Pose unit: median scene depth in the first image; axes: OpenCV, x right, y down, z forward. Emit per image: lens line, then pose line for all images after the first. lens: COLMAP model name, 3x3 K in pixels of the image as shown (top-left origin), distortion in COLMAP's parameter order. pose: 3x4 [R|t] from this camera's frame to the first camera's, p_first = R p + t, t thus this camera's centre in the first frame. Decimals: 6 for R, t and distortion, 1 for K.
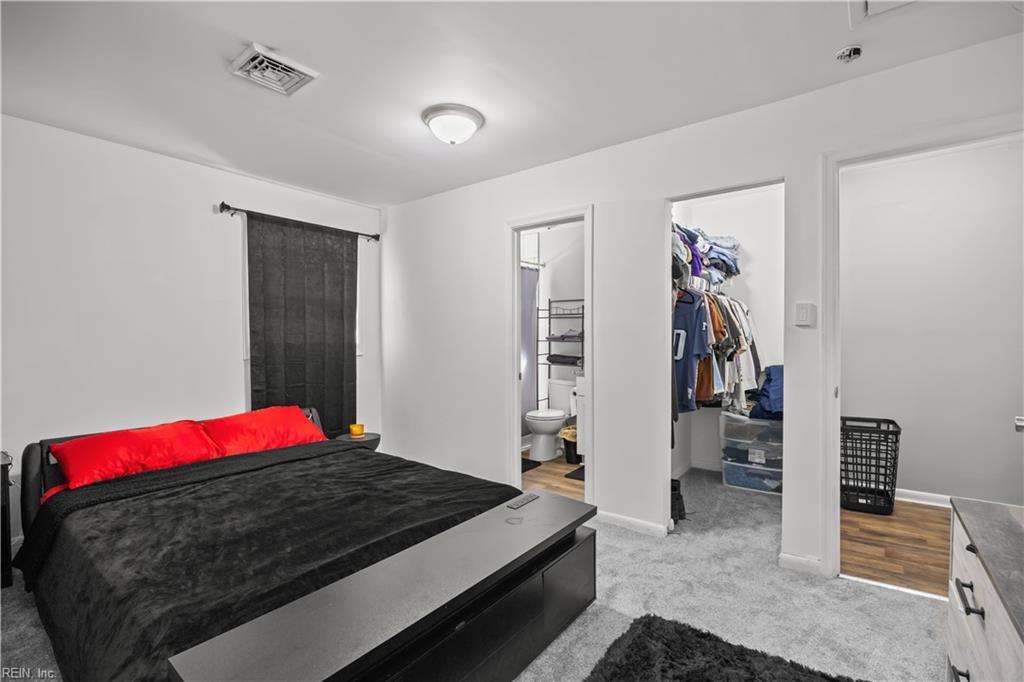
lens RADIAL K [[459.4, 0, 511.0], [0, 459.4, 345.6], [0, 0, 1]] dist [-0.000742, -0.000235]
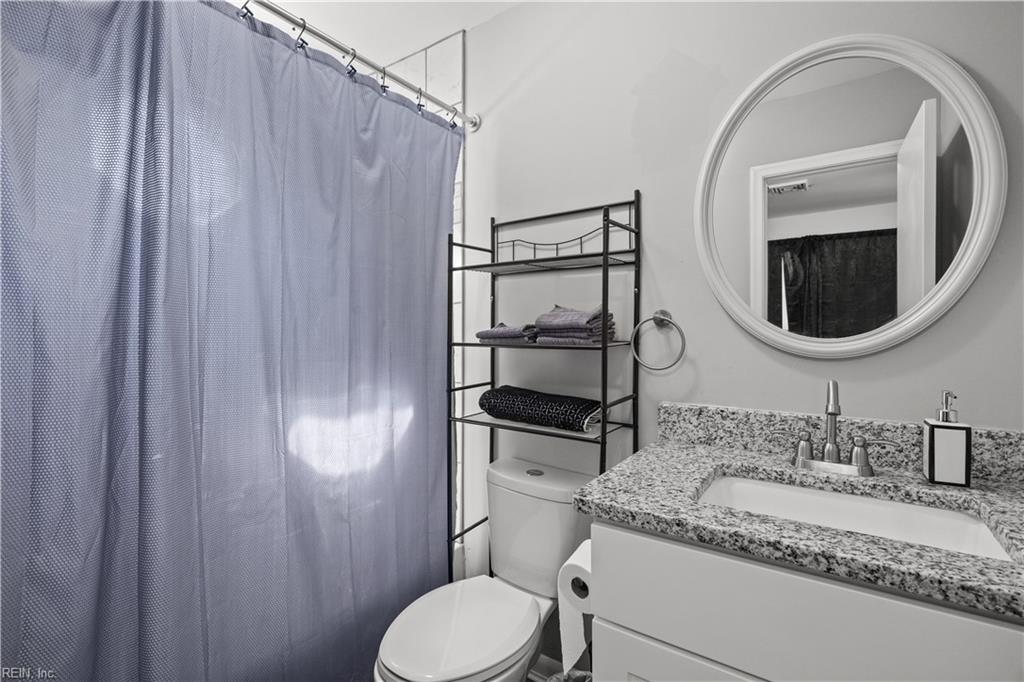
lens RADIAL K [[459.4, 0, 513.0], [0, 459.4, 337.4], [0, 0, 1]] dist [-0.000742, -0.000235]
pose [[0.998883, -0.007720, 0.046613, 0.084551], [0.008153, 0.999925, -0.009099, -0.011943], [-0.046539, 0.009468, 0.998872, 0.689480]]
